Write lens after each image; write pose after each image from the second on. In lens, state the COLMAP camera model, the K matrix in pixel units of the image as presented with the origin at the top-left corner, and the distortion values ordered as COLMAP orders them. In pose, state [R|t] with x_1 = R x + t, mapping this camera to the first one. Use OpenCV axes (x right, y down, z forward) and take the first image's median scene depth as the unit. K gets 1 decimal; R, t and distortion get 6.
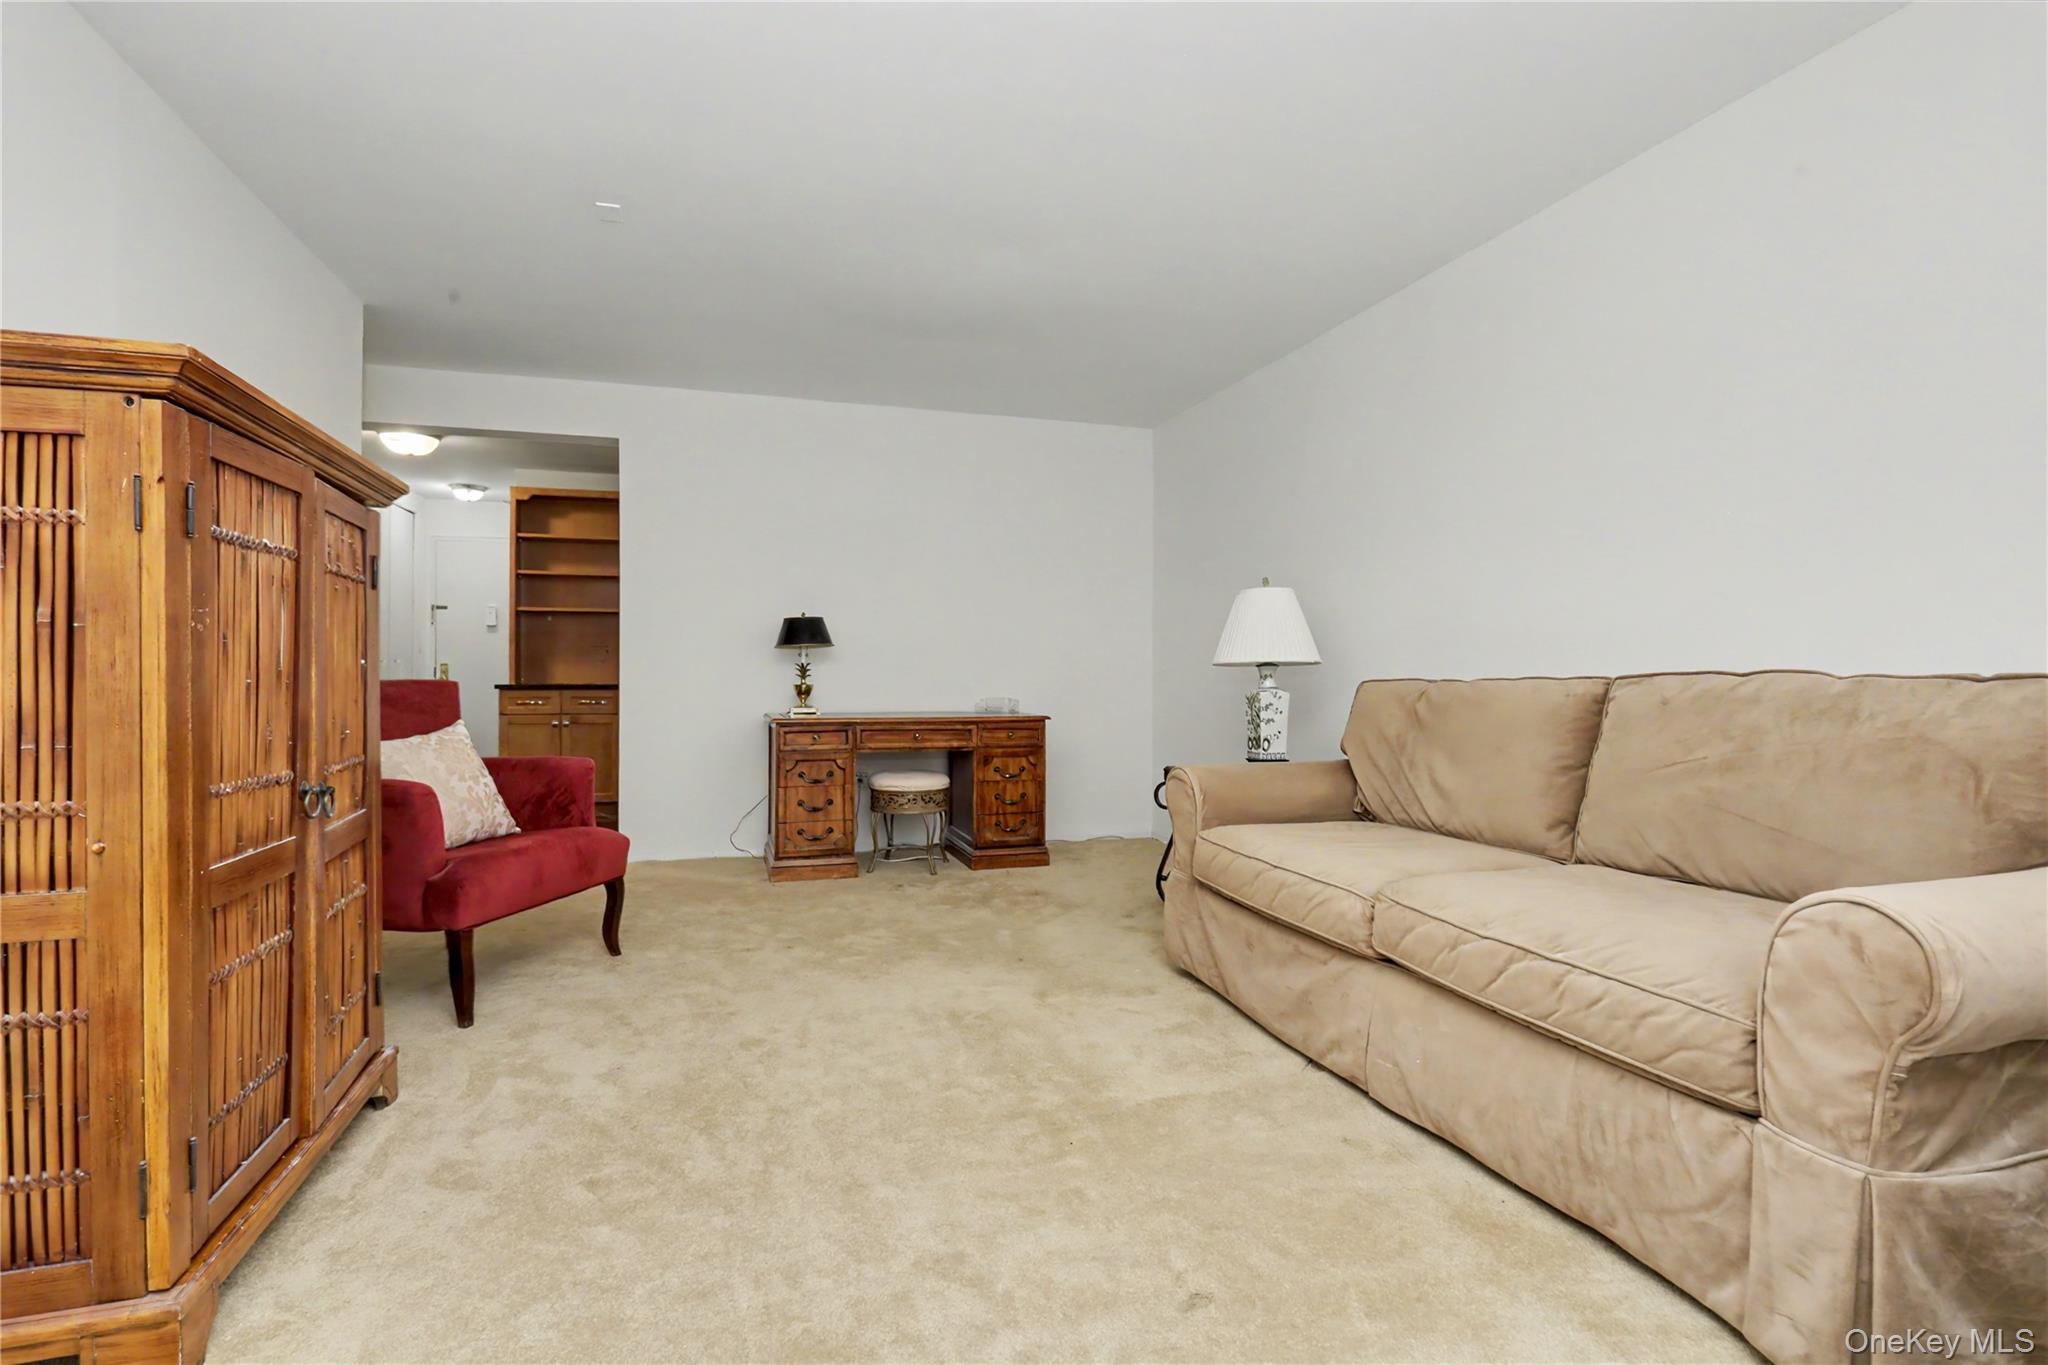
lens RADIAL K [[975.1, 0, 1025.6], [0, 975.1, 676.6], [0, 0, 1]] dist [-0.010717, -0.000219]
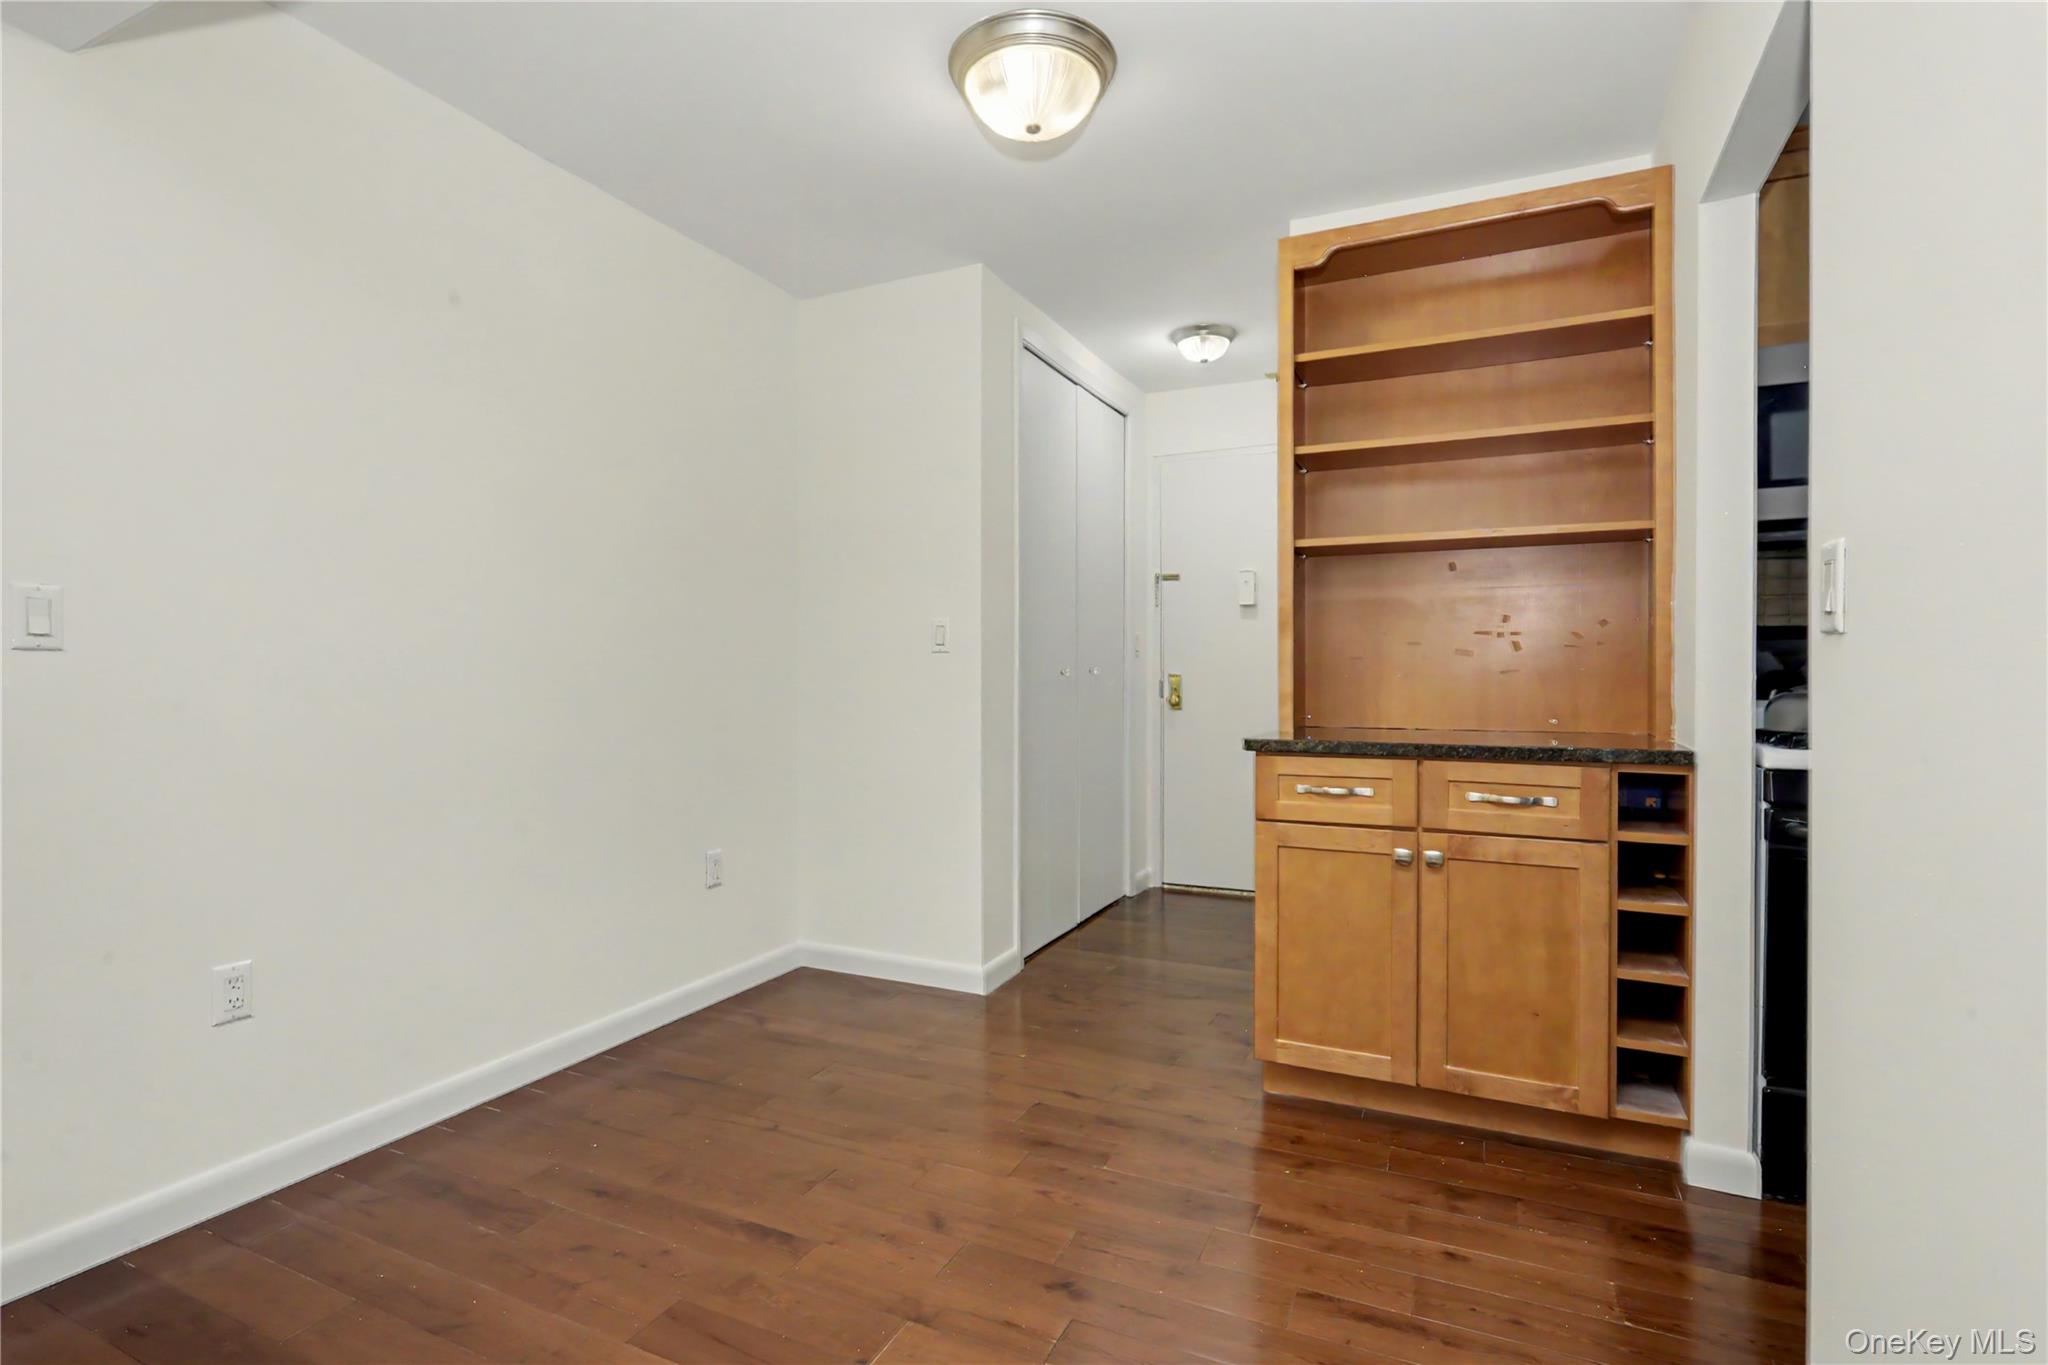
lens RADIAL K [[975.1, 0, 1025.6], [0, 975.1, 676.6], [0, 0, 1]] dist [-0.010717, -0.000219]
pose [[0.746753, 0.008417, -0.665048, -0.338272], [-0.006433, 0.999965, 0.005433, -0.015040], [0.665070, 0.000221, 0.746781, 0.624316]]
